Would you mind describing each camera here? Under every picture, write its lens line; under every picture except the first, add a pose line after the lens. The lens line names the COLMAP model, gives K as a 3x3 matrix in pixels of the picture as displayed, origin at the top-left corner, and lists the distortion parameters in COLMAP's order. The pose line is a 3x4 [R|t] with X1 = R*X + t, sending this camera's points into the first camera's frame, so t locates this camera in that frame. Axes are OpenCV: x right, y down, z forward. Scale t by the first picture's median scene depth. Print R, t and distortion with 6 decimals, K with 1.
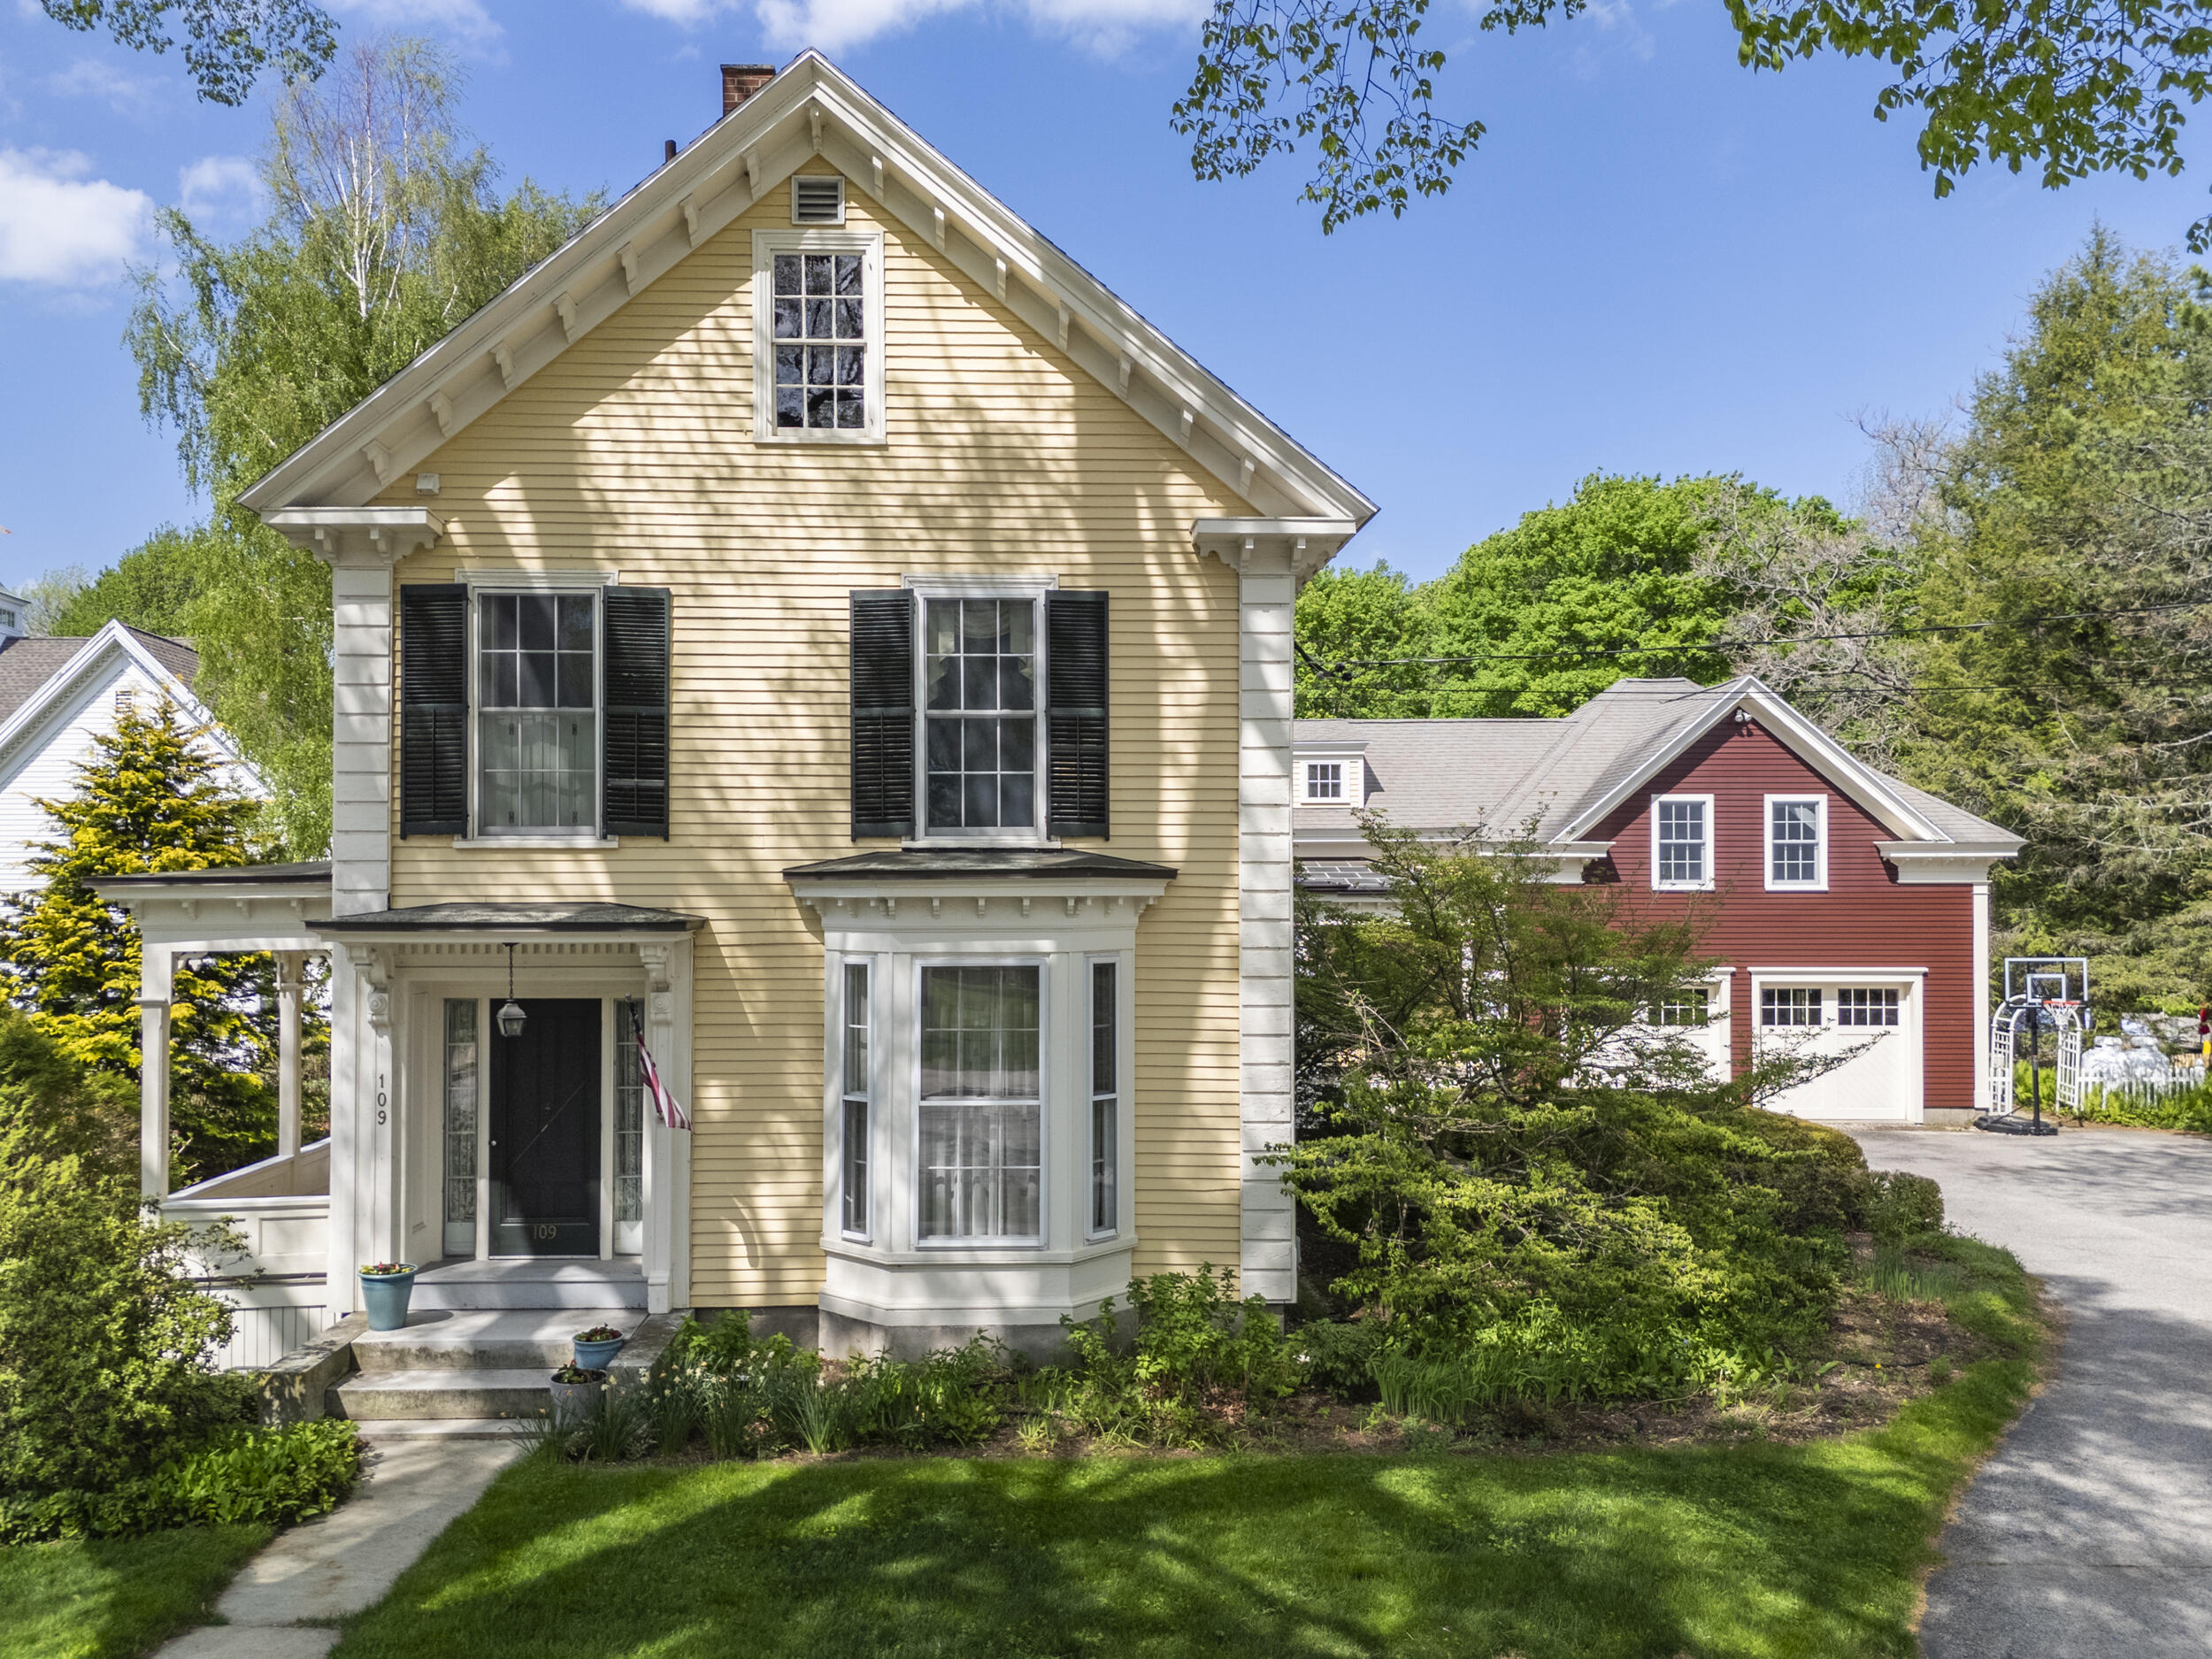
lens RADIAL K [[1668.1, 0, 1108.2], [0, 1668.1, 879.8], [0, 0, 1]] dist [0.054749, -0.000884]
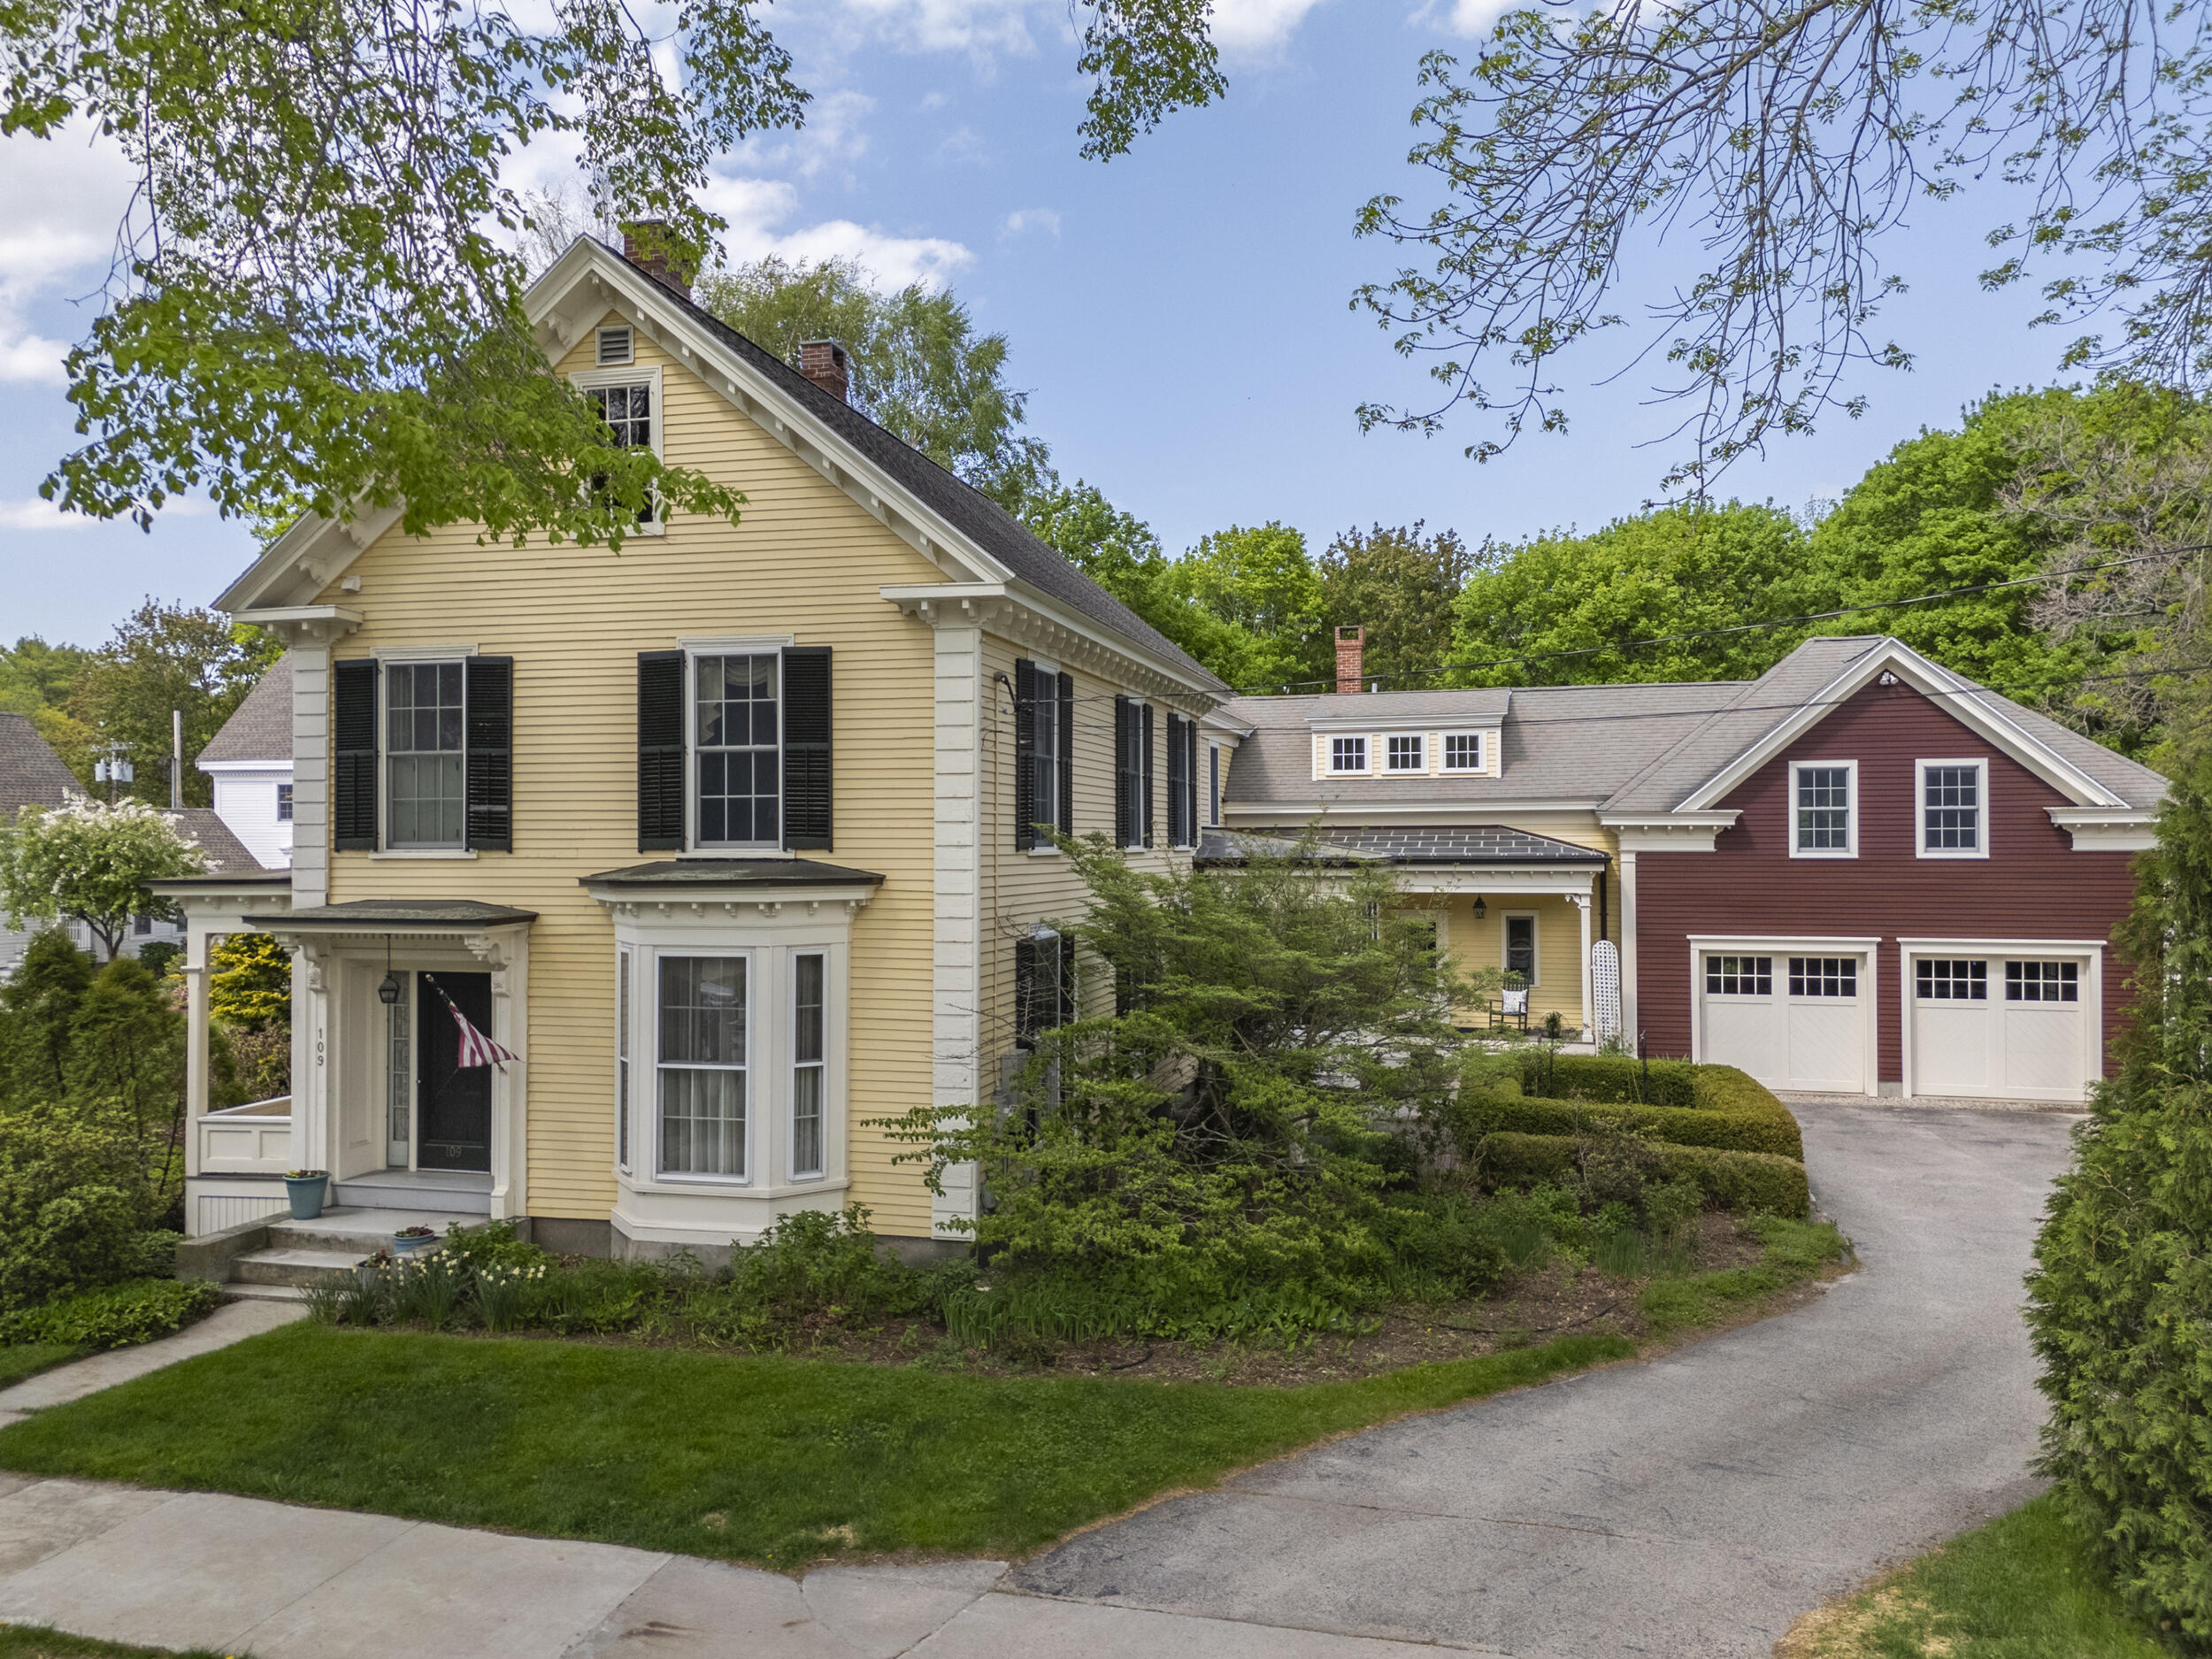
lens RADIAL K [[1626.1, 0, 1139.2], [0, 1626.1, 835.8], [0, 0, 1]] dist [0.047264, 0.000131]
pose [[0.961868, -0.002500, -0.273503, 0.537602], [0.005438, 0.999935, 0.009985, -0.045784], [0.273460, -0.011091, 0.961819, -0.075623]]
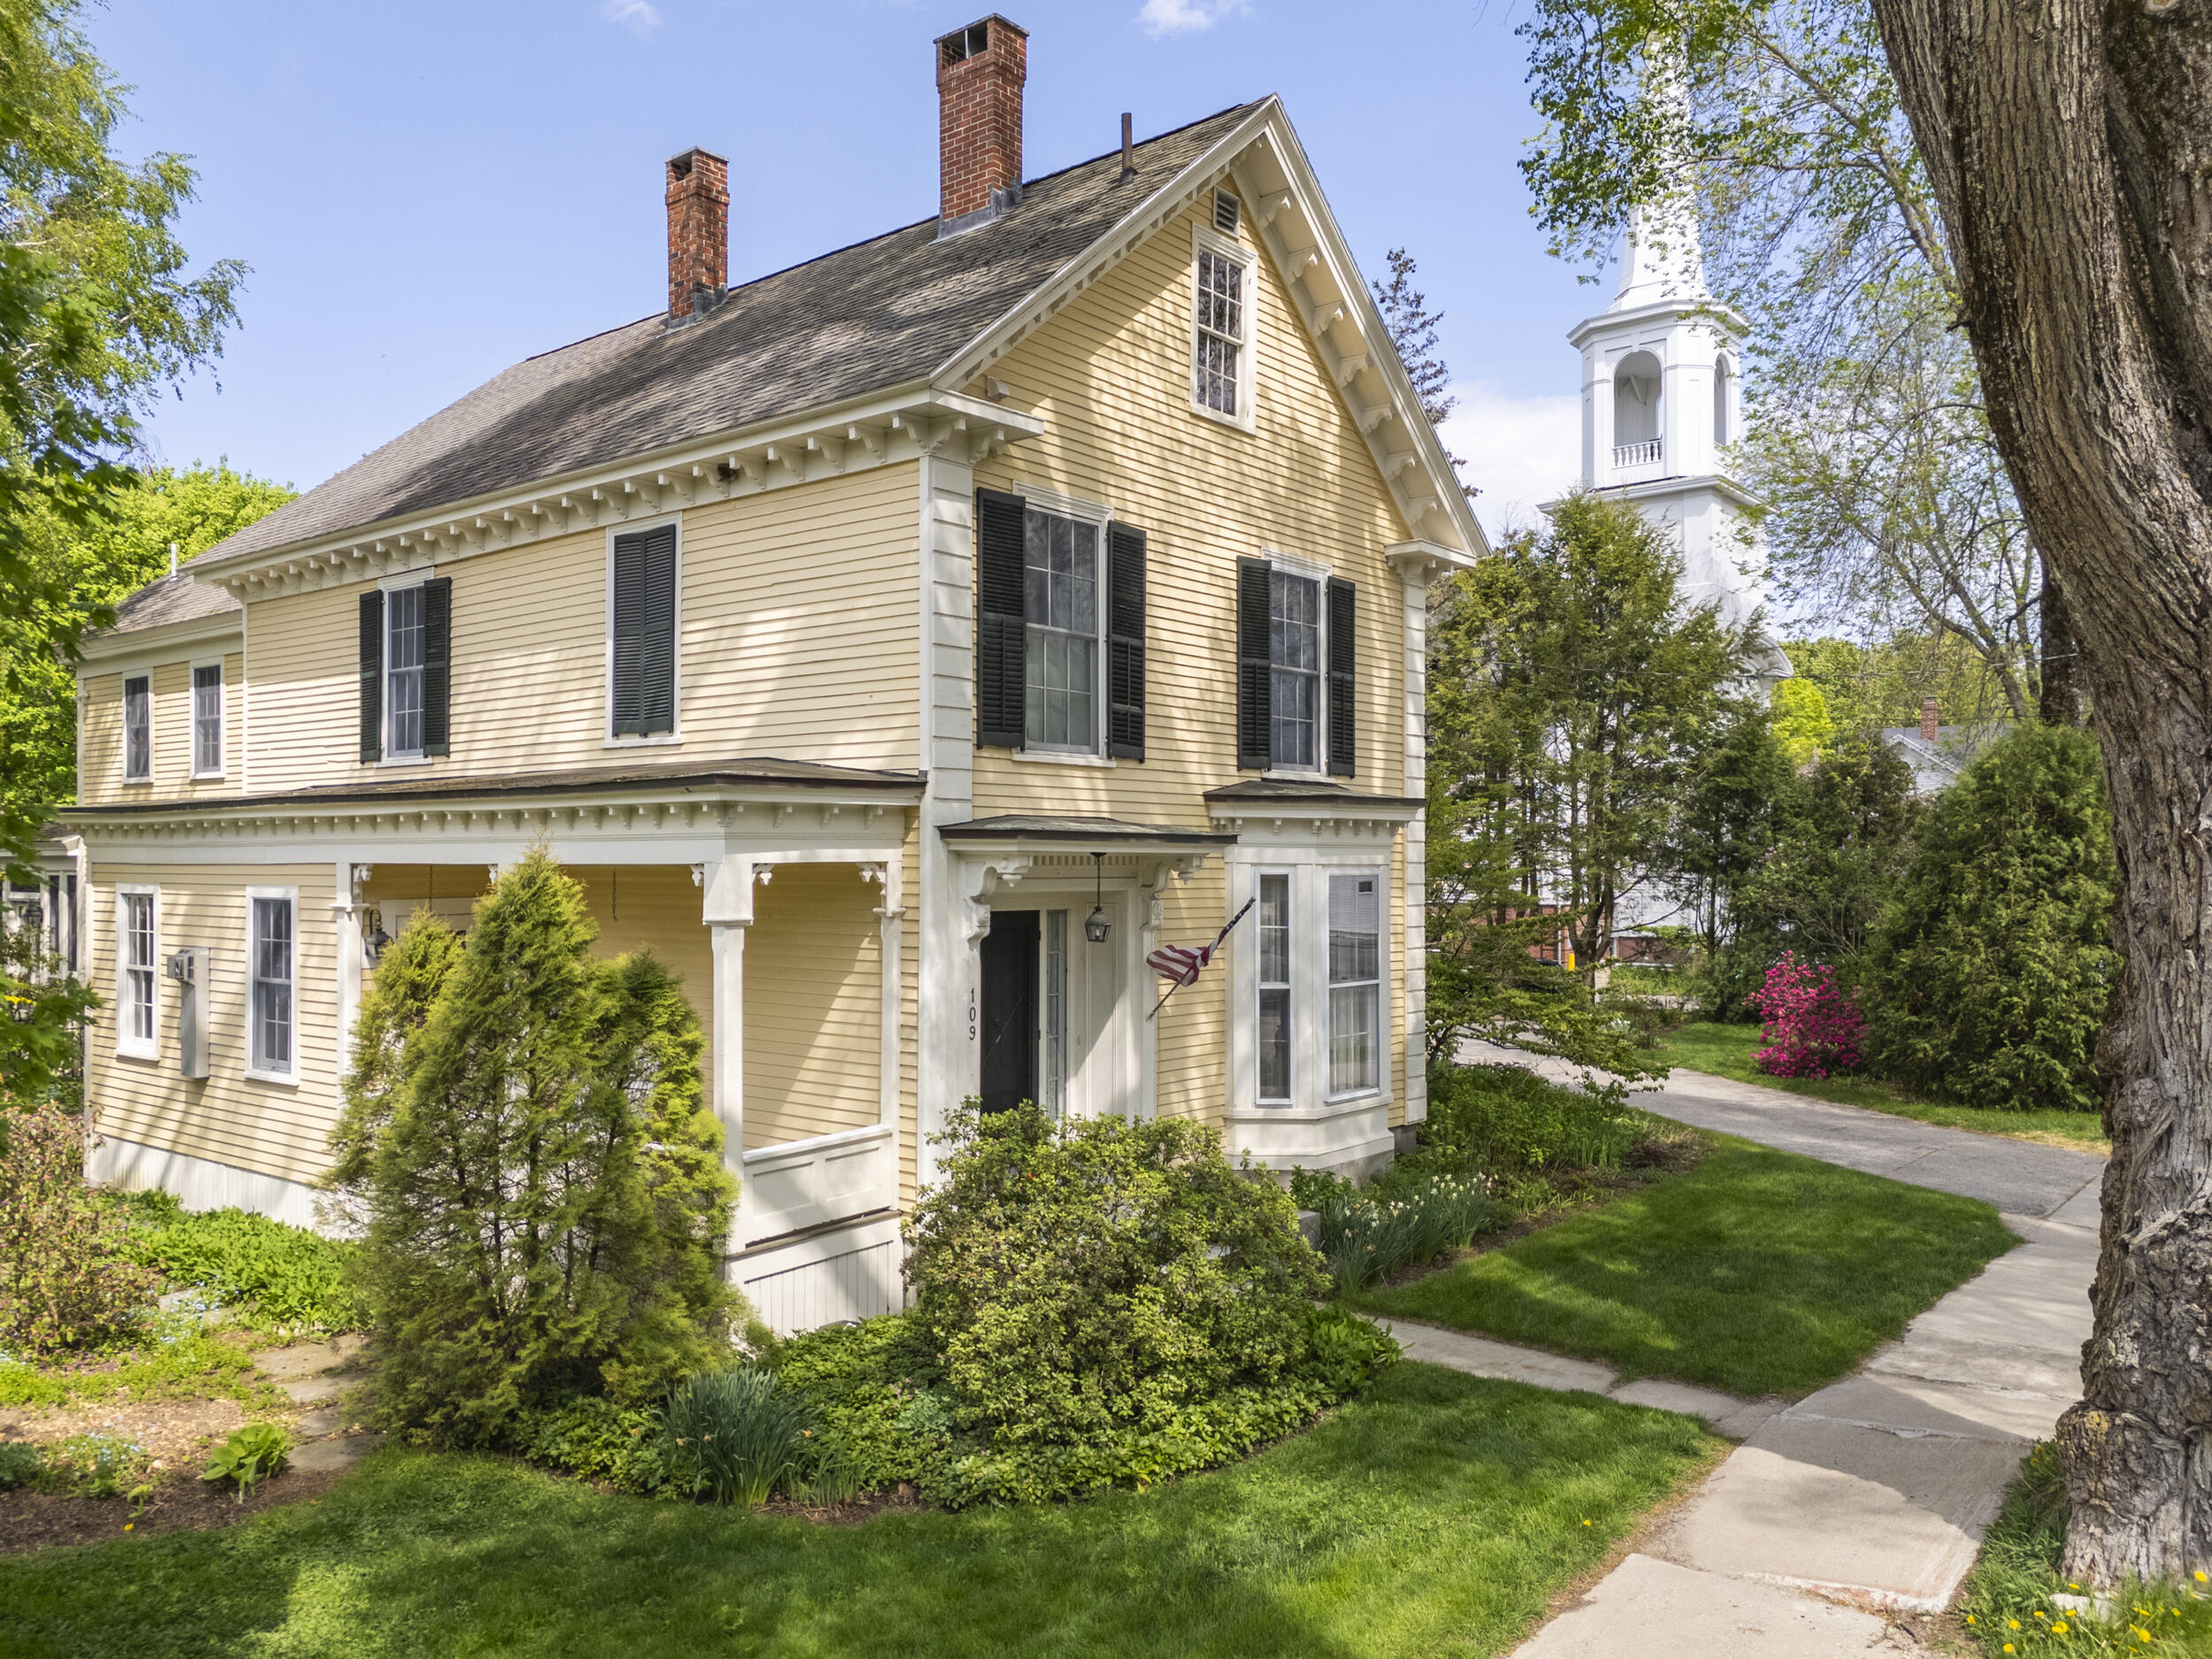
lens RADIAL K [[1626.1, 0, 1139.2], [0, 1626.1, 835.8], [0, 0, 1]] dist [0.047264, 0.000131]
pose [[0.649777, 0.012706, 0.760019, -1.054778], [-0.024456, 0.999692, 0.004196, 0.019274], [-0.759731, -0.021314, 0.649888, 0.309856]]
